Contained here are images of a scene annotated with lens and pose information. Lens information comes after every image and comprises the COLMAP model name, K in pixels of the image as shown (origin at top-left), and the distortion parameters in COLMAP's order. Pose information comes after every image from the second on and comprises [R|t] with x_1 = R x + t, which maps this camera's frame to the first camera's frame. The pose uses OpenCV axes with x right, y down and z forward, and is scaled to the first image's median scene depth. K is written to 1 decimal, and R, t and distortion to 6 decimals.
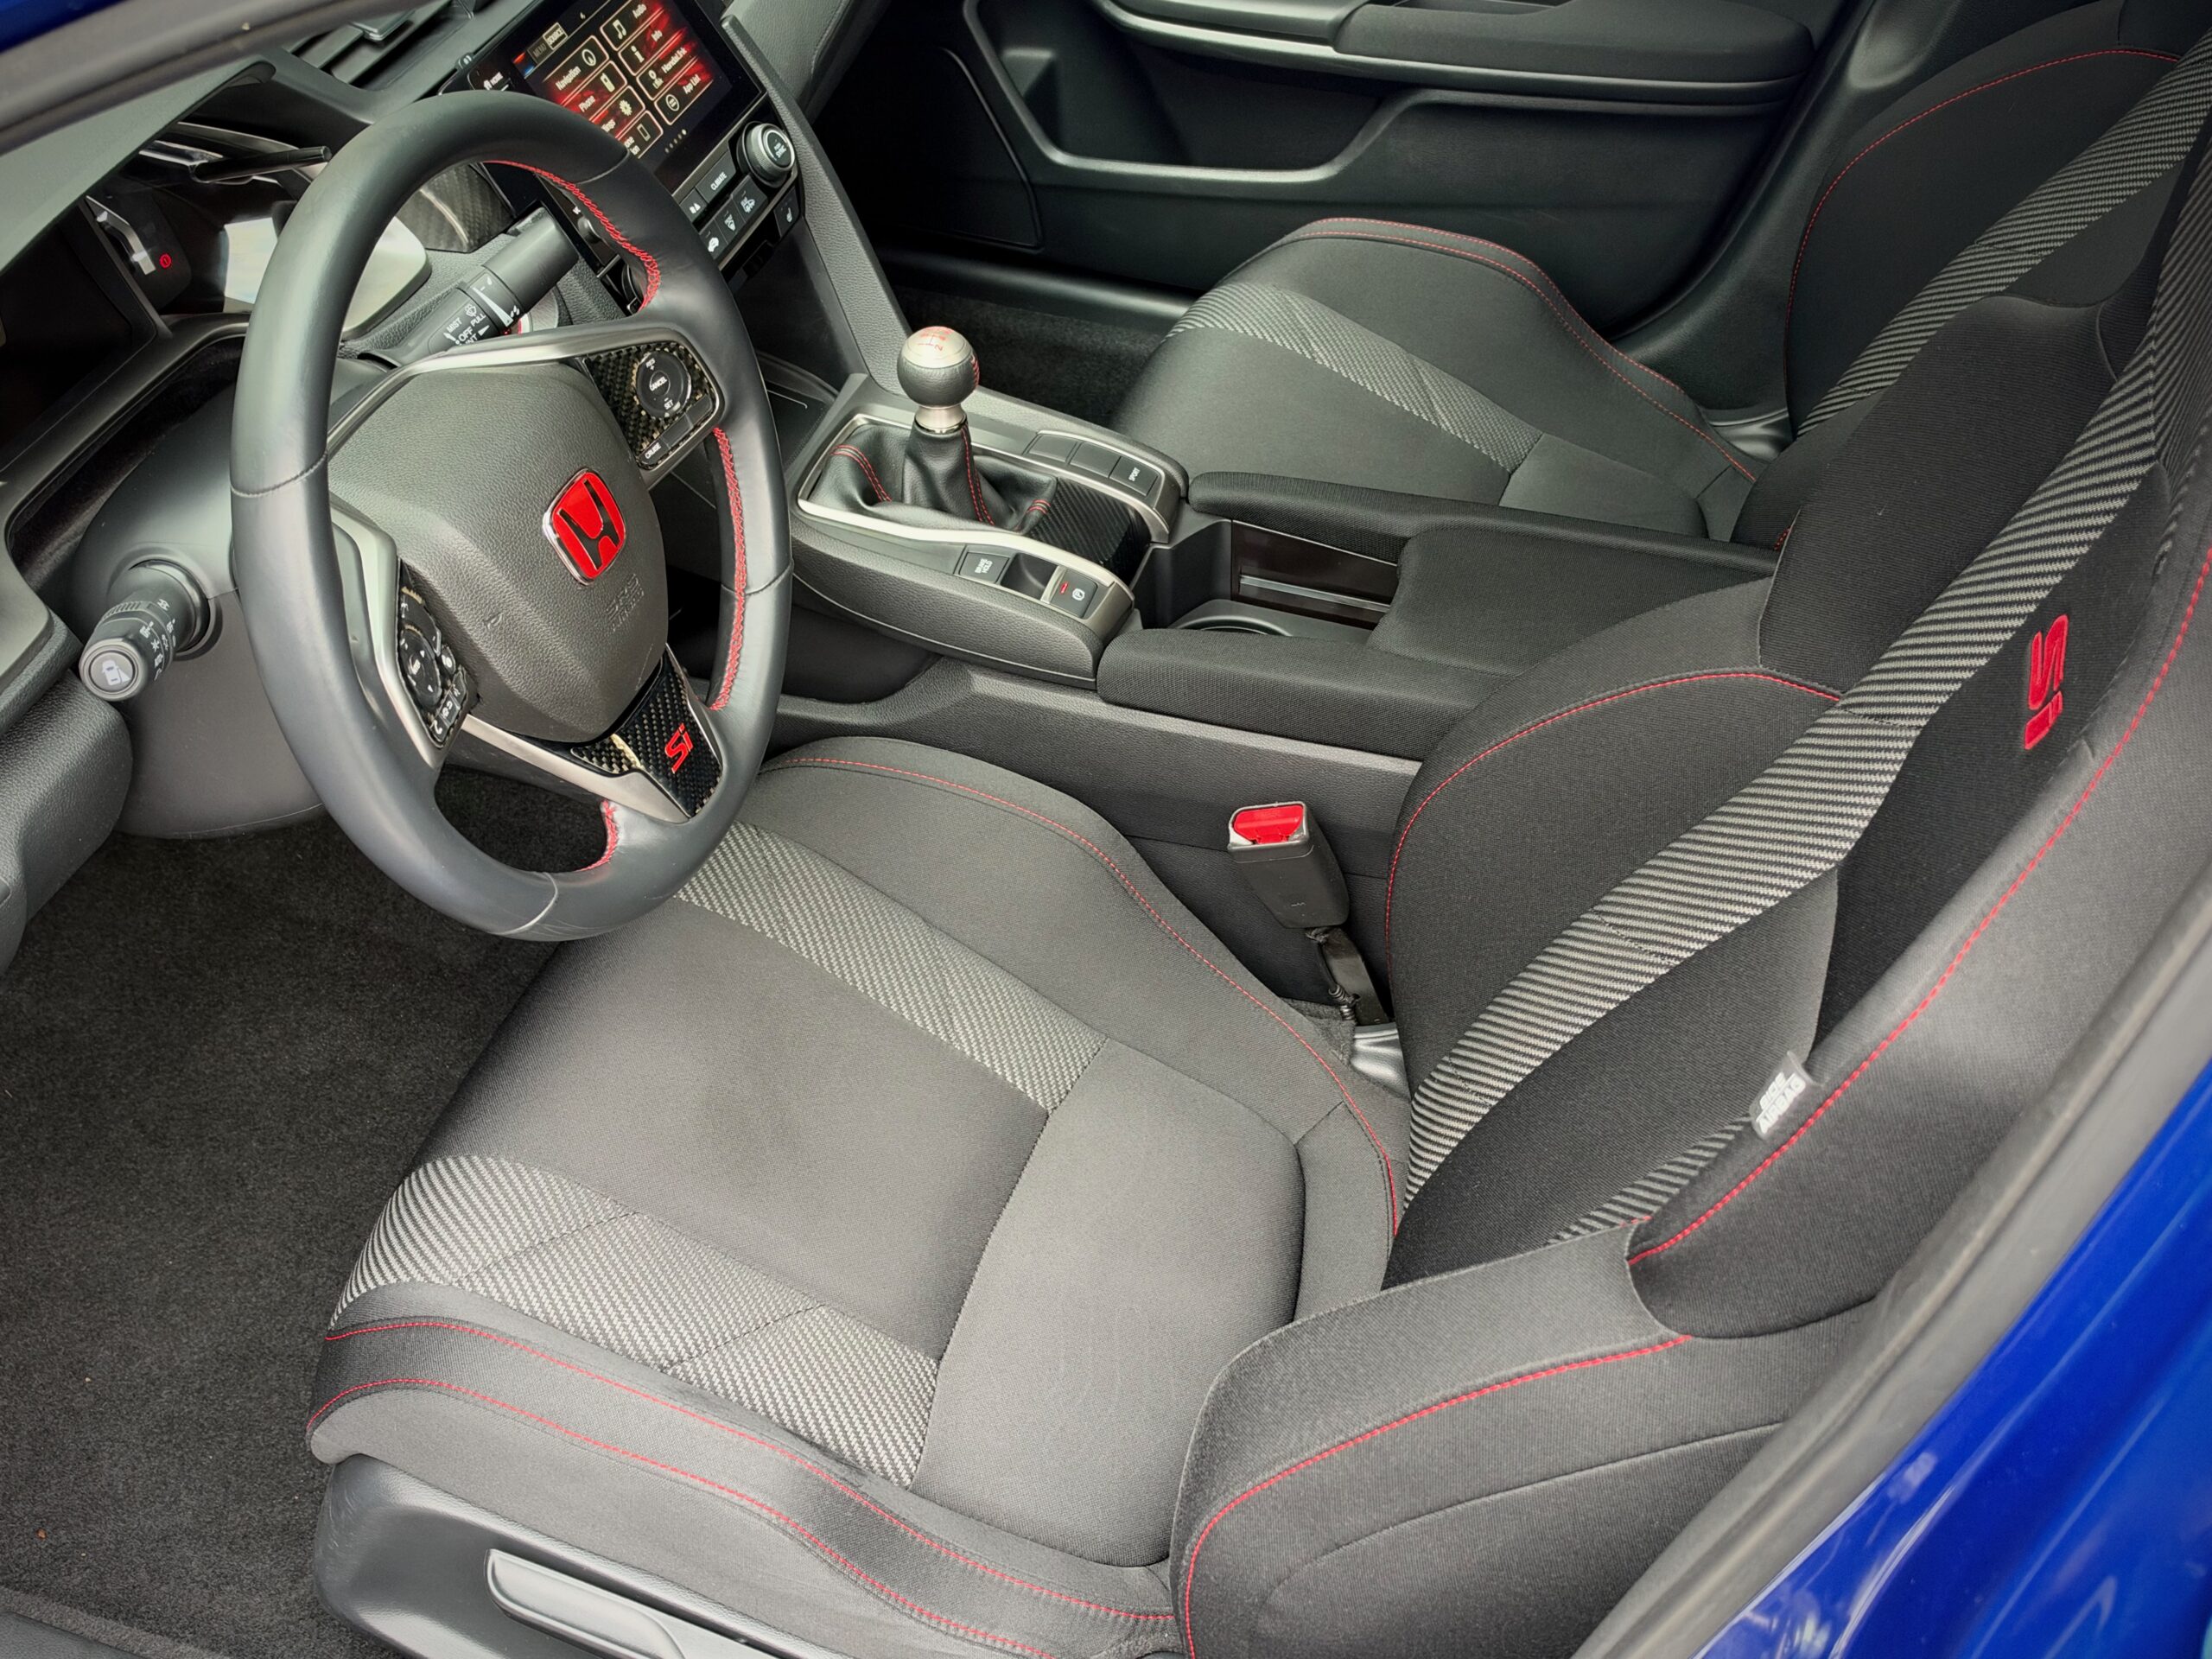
lens RADIAL K [[2452.8, 0, 1106.0], [0, 2452.8, 829.5], [0, 0, 1]] dist [0.267239, -0.792834]
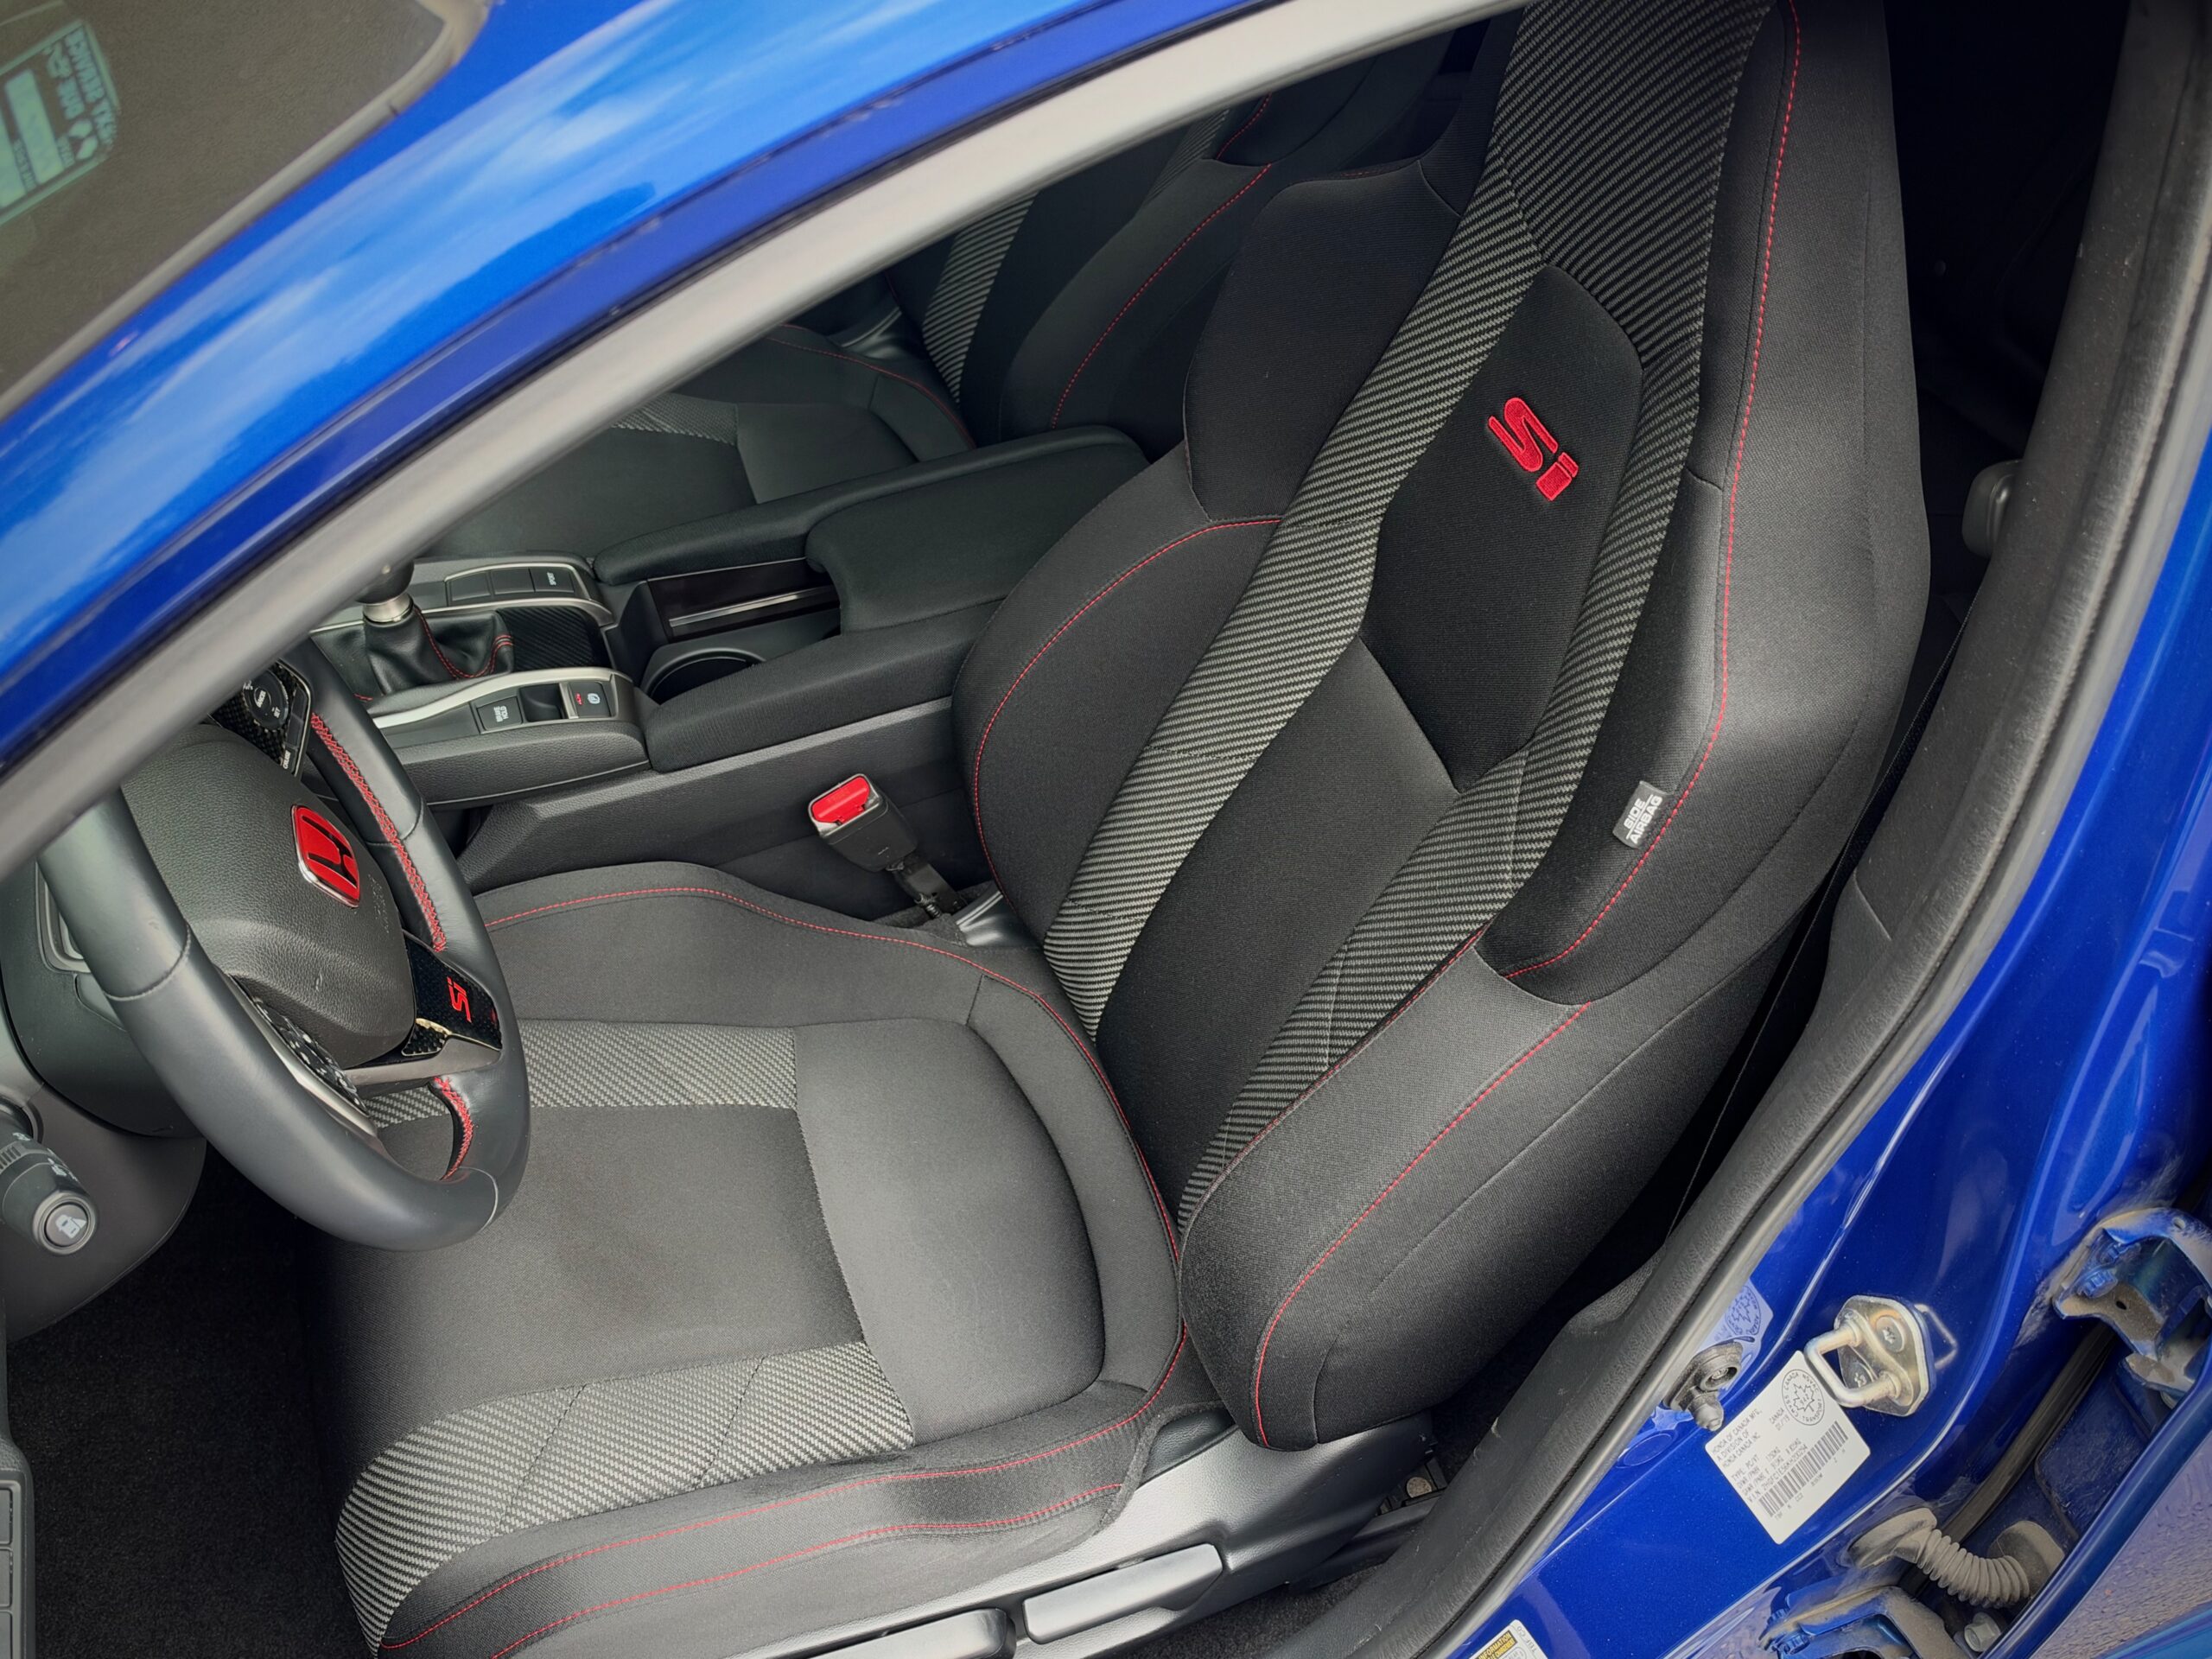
lens RADIAL K [[1958.1, 0, 1106.0], [0, 1958.1, 829.5], [0, 0, 1]] dist [0.221939, -0.481493]
pose [[0.791785, -0.466660, 0.394087, -0.214005], [0.425689, 0.884295, 0.191862, -0.119339], [-0.438024, 0.015845, 0.898824, 0.092671]]
